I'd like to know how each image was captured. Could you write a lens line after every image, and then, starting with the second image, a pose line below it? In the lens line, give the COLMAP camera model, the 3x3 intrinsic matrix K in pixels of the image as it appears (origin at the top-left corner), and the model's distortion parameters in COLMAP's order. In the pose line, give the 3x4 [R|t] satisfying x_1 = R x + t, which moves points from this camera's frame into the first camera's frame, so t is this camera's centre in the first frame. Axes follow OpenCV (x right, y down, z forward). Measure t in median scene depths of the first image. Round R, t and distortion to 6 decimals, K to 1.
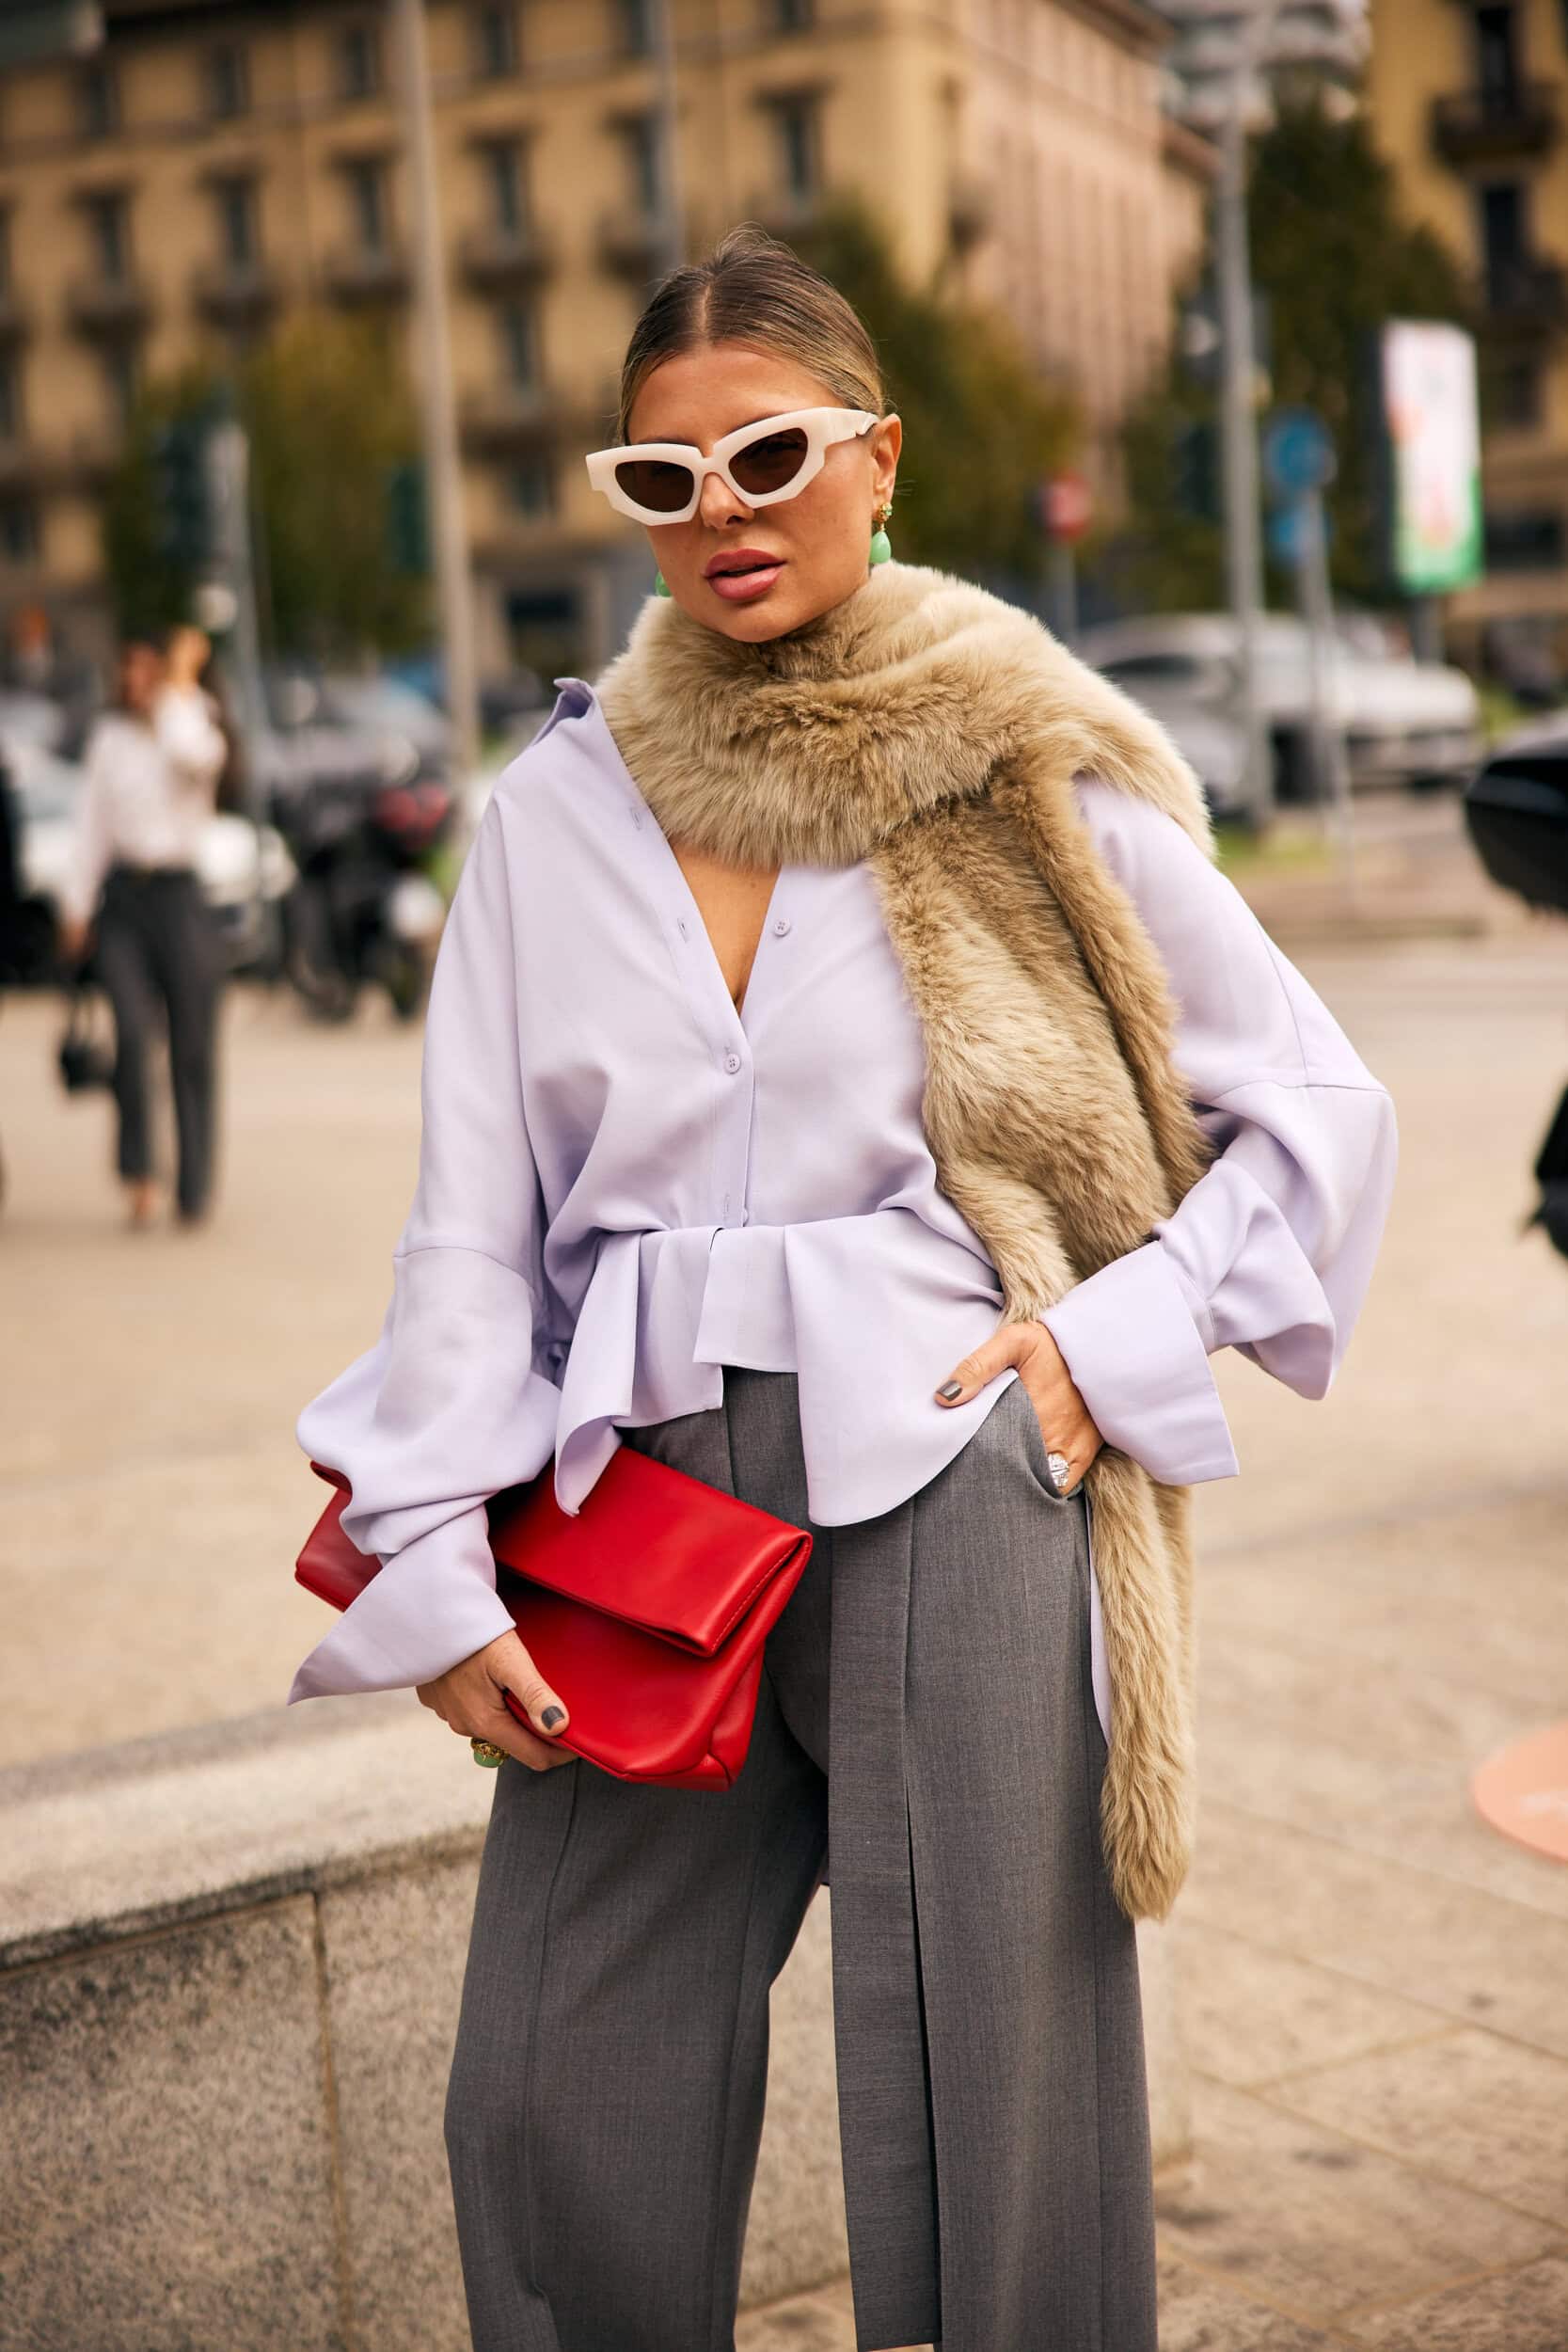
lens RADIAL K [[4522.3, 0, 784.0], [0, 4522.3, 1176.0], [0, 0, 1]] dist [0.262857, -0.014870]
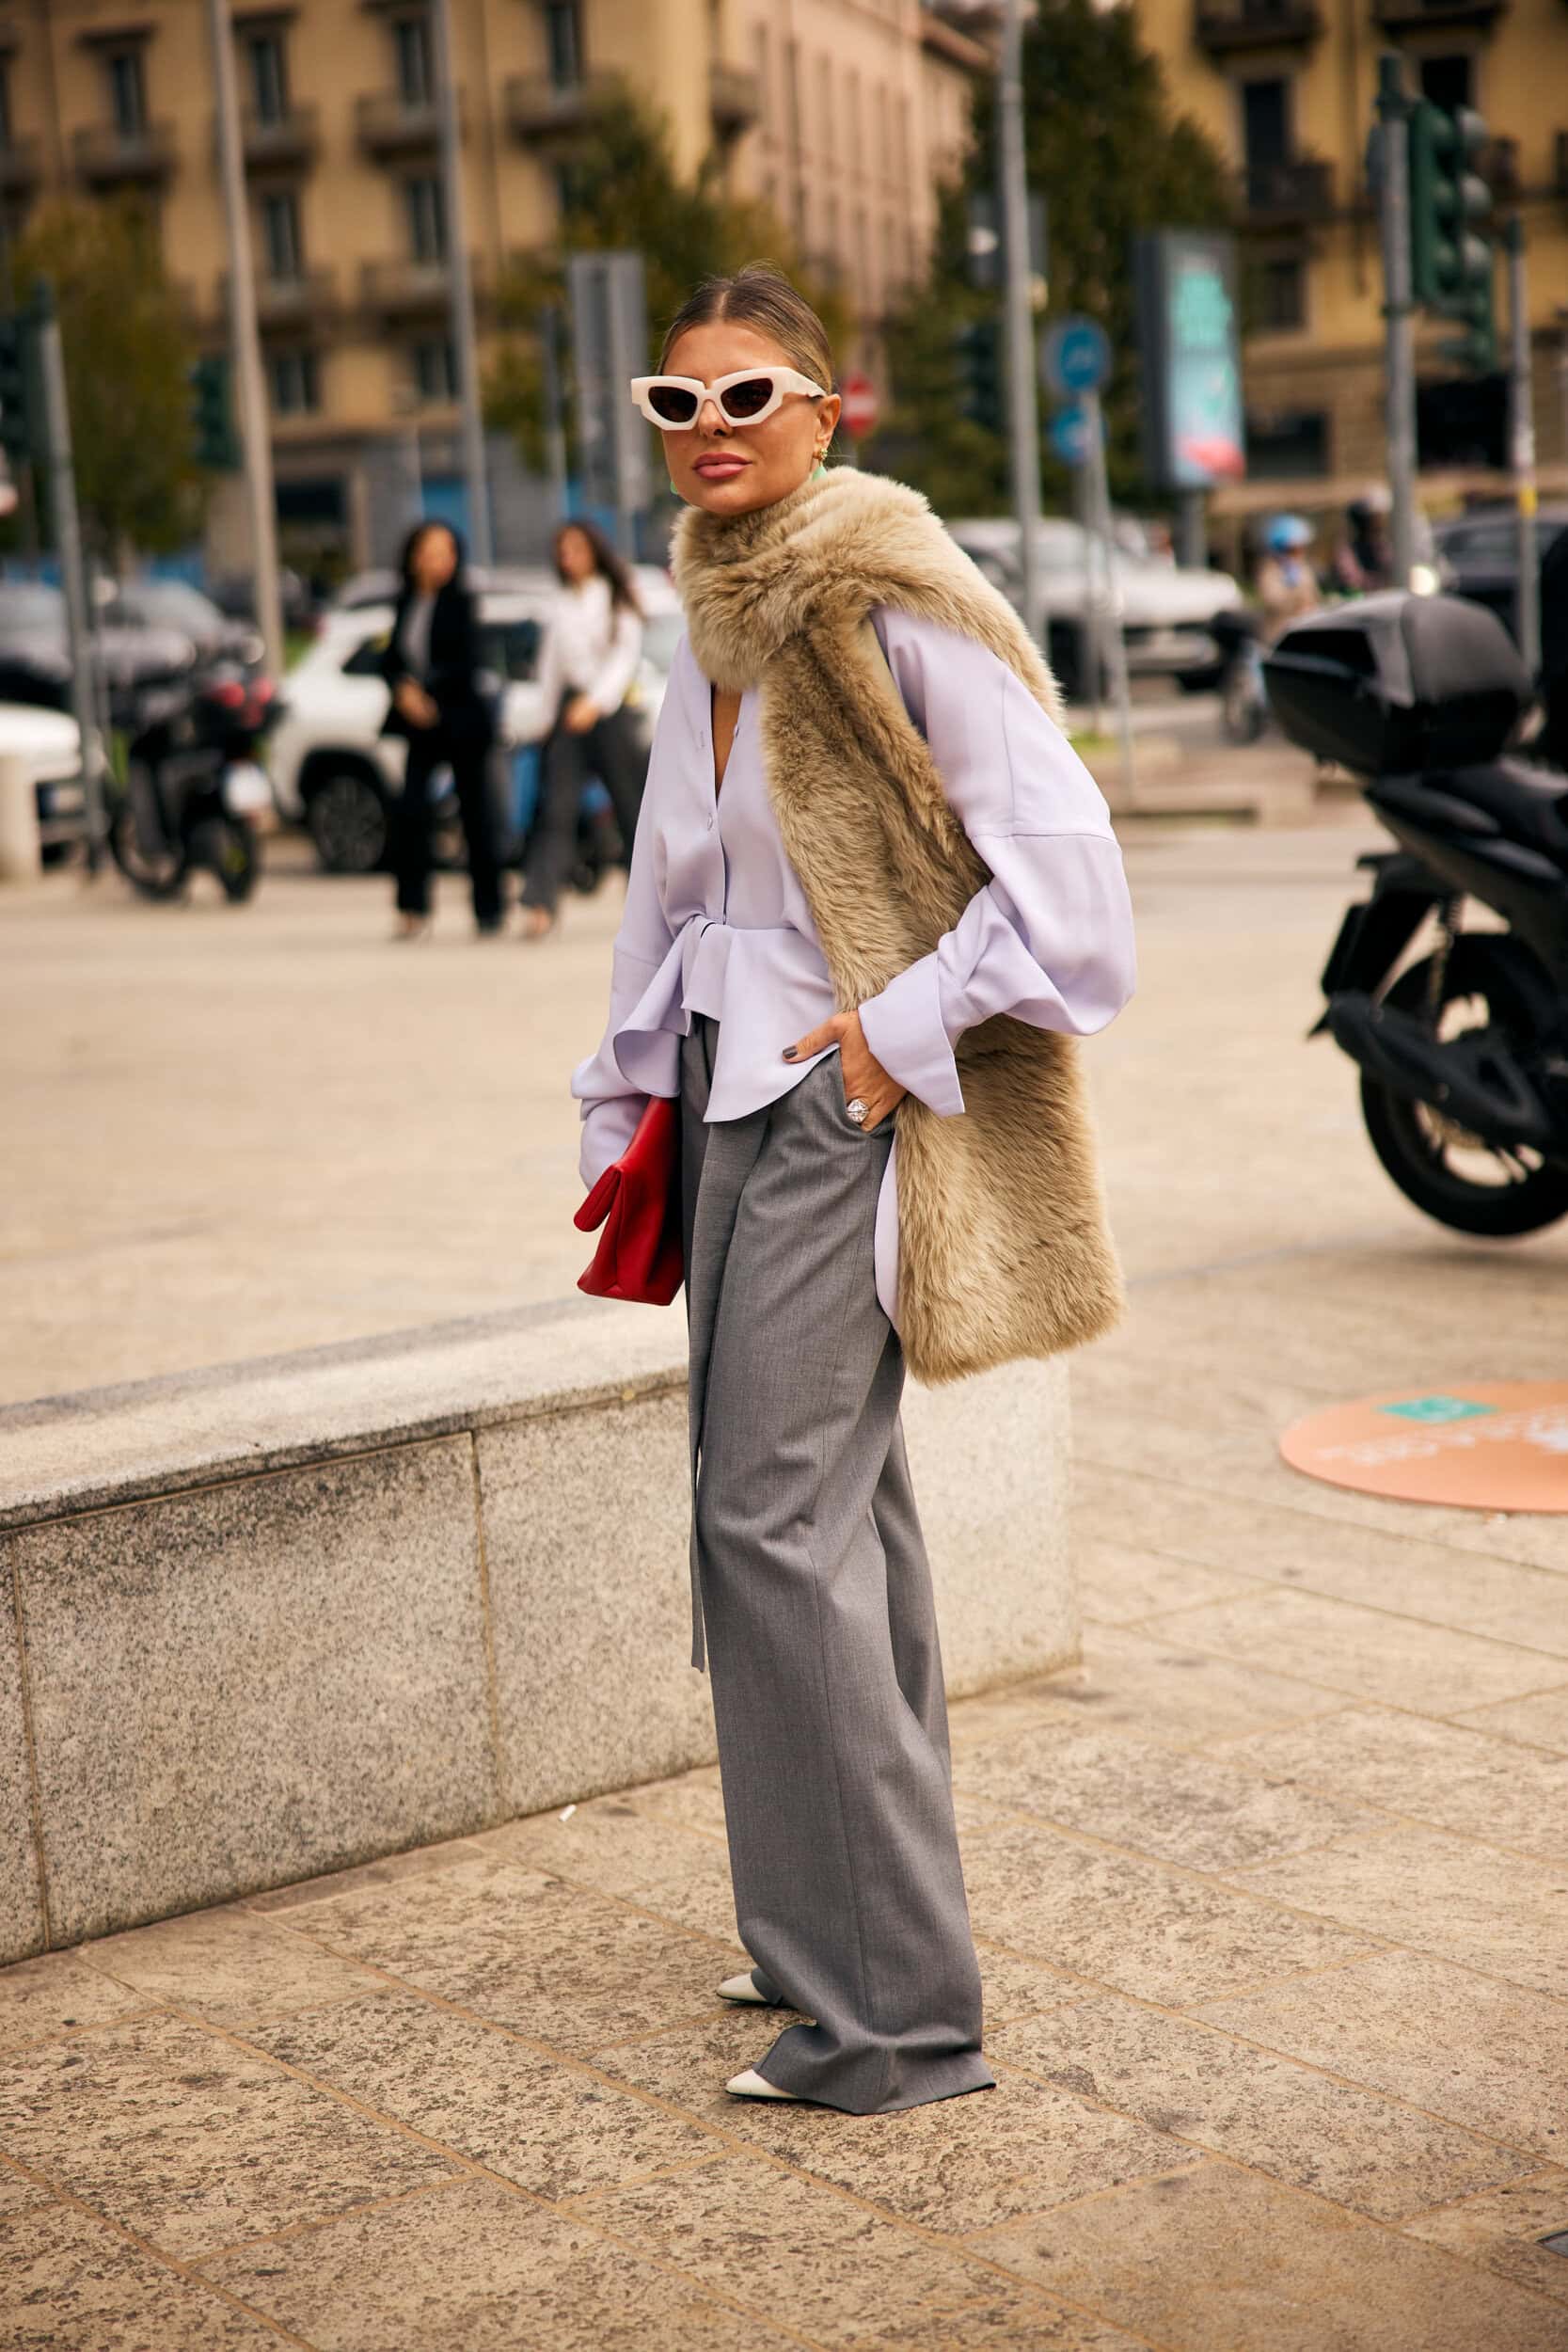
lens RADIAL K [[4503.9, 0, 784.0], [0, 4503.9, 1176.0], [0, 0, 1]] dist [0.350664, 0.161917]
pose [[0.998703, -0.003822, 0.050771, -0.077285], [0.002697, 0.999750, 0.022200, 0.048709], [-0.050843, -0.022034, 0.998464, -0.377768]]
